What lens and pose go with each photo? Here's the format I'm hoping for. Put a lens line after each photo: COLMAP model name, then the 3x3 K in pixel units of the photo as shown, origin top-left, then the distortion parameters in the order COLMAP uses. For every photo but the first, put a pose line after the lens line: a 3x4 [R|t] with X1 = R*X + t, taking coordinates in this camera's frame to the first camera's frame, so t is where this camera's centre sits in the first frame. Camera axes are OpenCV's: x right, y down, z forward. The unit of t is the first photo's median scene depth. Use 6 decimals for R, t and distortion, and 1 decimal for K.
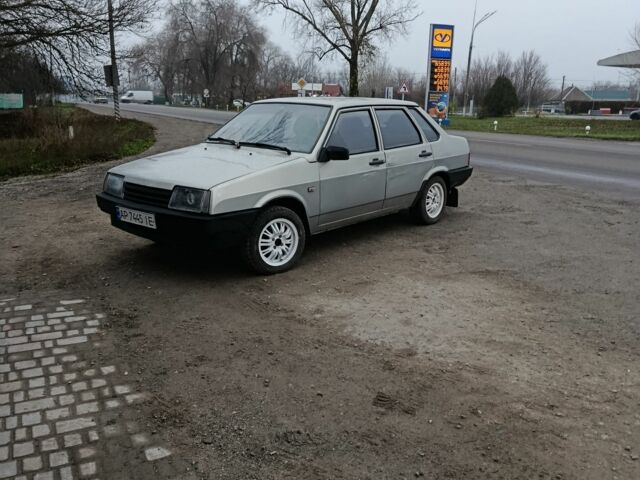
lens RADIAL K [[610.6, 0, 320.0], [0, 610.6, 240.0], [0, 0, 1]] dist [0.017849, -0.001015]
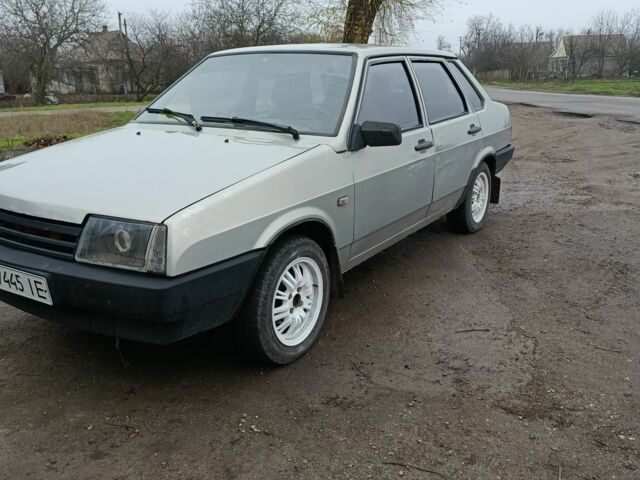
lens RADIAL K [[610.6, 0, 320.0], [0, 610.6, 240.0], [0, 0, 1]] dist [0.017849, -0.001015]
pose [[0.991218, -0.057725, 0.118976, -0.098976], [0.053561, 0.997845, 0.037905, -0.067112], [-0.120908, -0.031199, 0.992173, 0.433719]]
